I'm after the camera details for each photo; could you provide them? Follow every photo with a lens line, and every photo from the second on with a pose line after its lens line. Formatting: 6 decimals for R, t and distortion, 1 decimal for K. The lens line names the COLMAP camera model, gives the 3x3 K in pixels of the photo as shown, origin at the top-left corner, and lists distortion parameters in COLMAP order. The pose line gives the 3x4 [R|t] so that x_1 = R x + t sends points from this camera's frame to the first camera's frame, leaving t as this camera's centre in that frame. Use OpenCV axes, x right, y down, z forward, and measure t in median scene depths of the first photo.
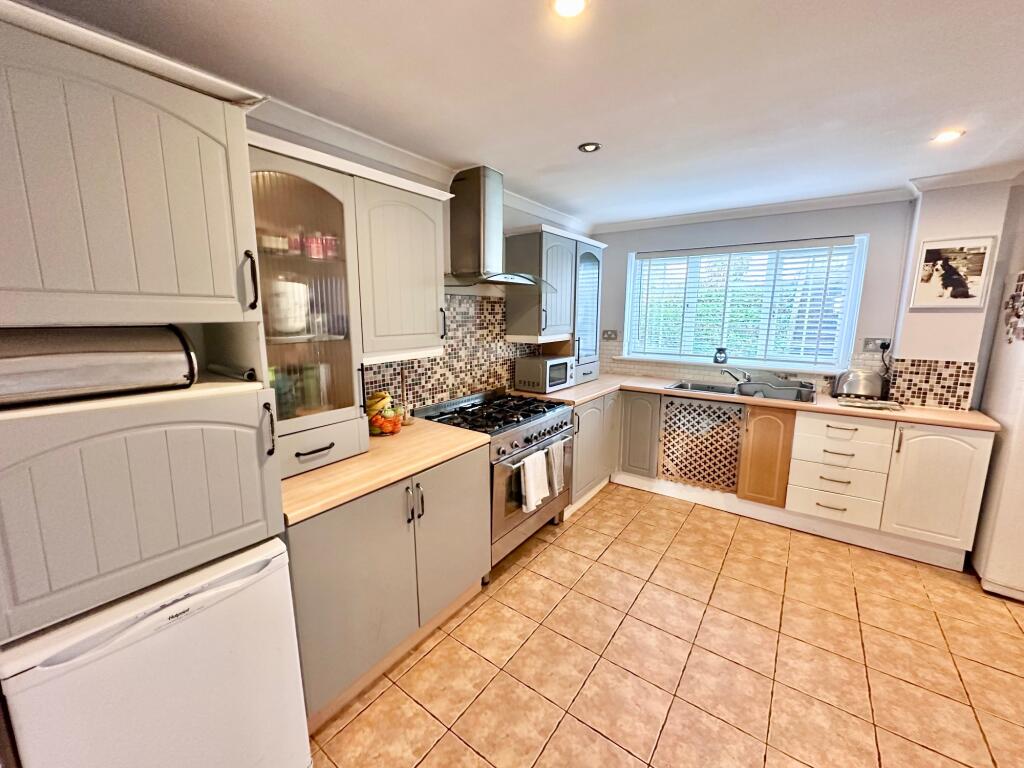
lens RADIAL K [[408.4, 0, 508.9], [0, 408.4, 381.7], [0, 0, 1]] dist [-0.001749, 0.001062]
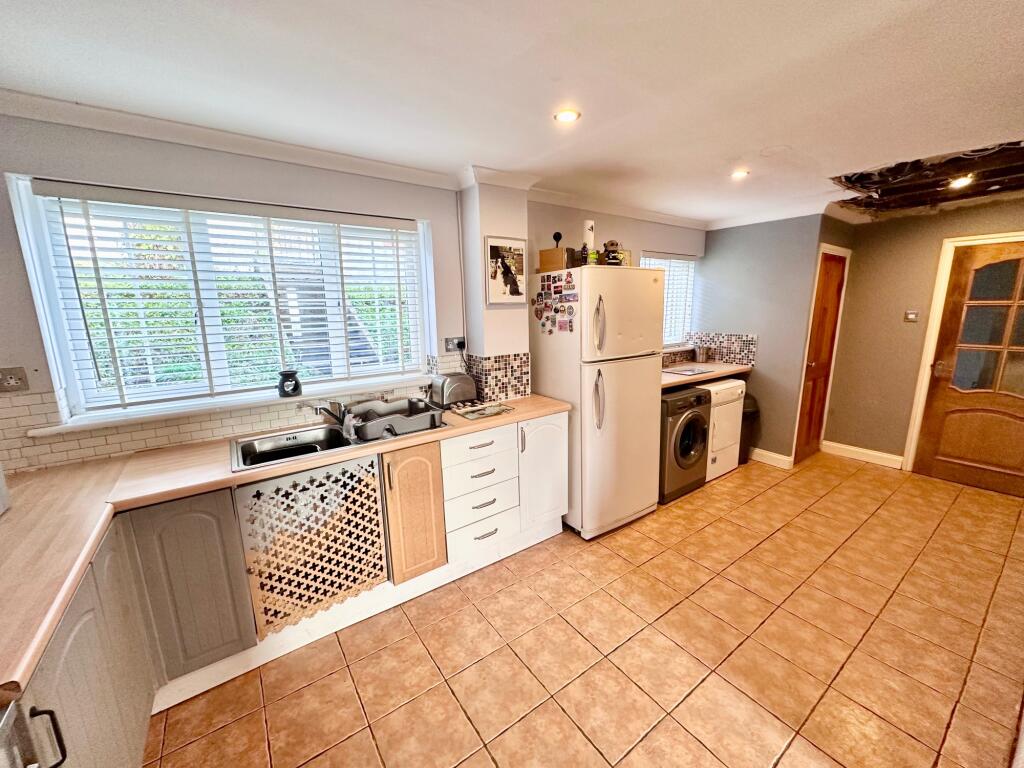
lens RADIAL K [[408.4, 0, 511.5], [0, 408.4, 382.7], [0, 0, 1]] dist [-0.001749, 0.001062]
pose [[0.313064, -0.189769, 0.930580, 0.058288], [0.177048, 0.974319, 0.139126, -0.124466], [-0.933083, 0.121202, 0.338623, 0.635159]]
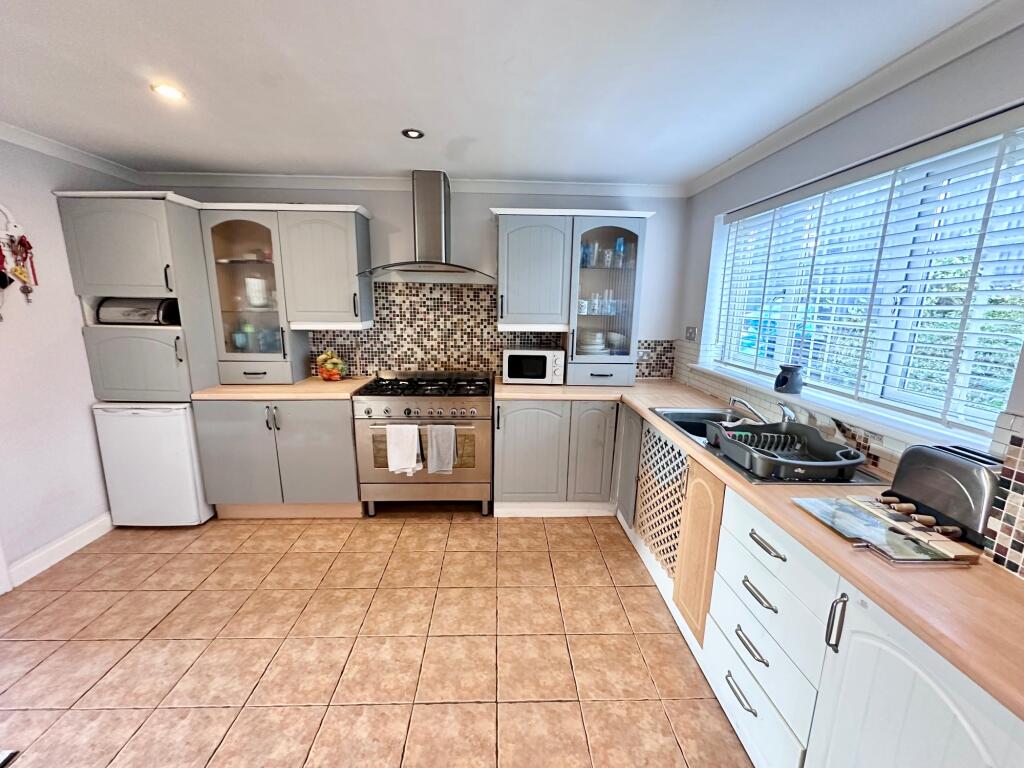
lens RADIAL K [[408.4, 0, 510.7], [0, 408.4, 380.7], [0, 0, 1]] dist [-0.001749, 0.001062]
pose [[0.616634, 0.158669, -0.771095, 0.969895], [-0.147714, 0.985402, 0.084642, -0.070514], [0.773268, 0.061708, 0.631070, 0.459593]]
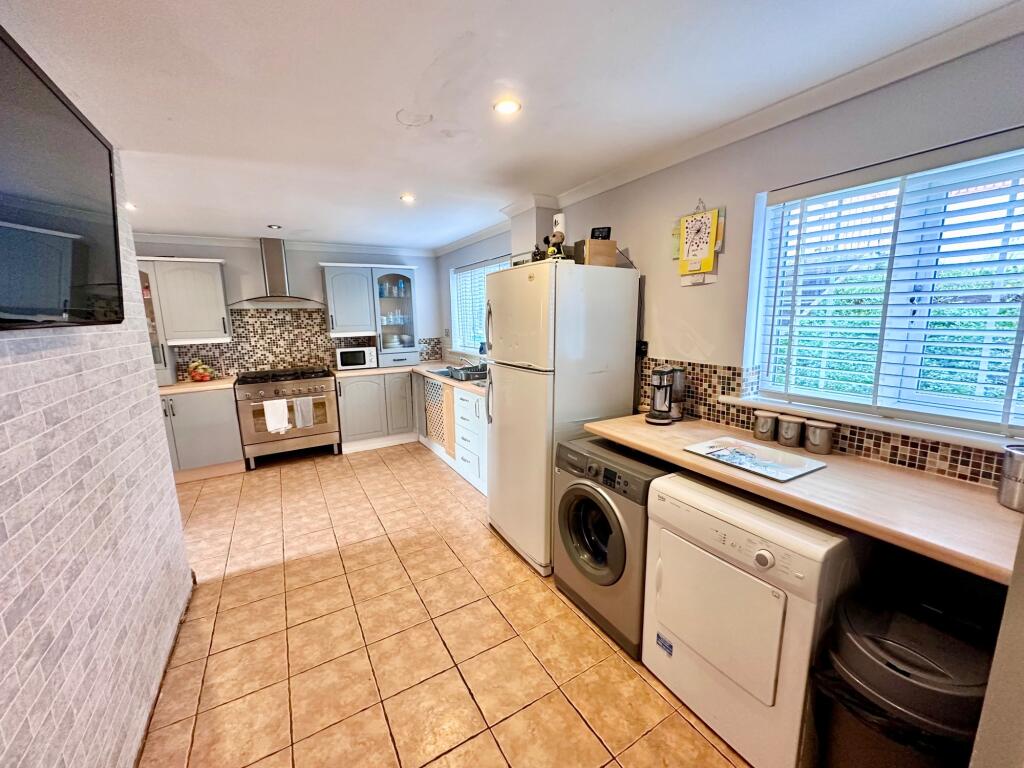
lens RADIAL K [[408.4, 0, 506.1], [0, 408.4, 381.8], [0, 0, 1]] dist [-0.001749, 0.001062]
pose [[0.910999, 0.043529, -0.410105, 1.488310], [-0.045511, 0.998952, 0.004932, 0.042521], [0.409889, 0.014171, 0.912025, -0.165331]]
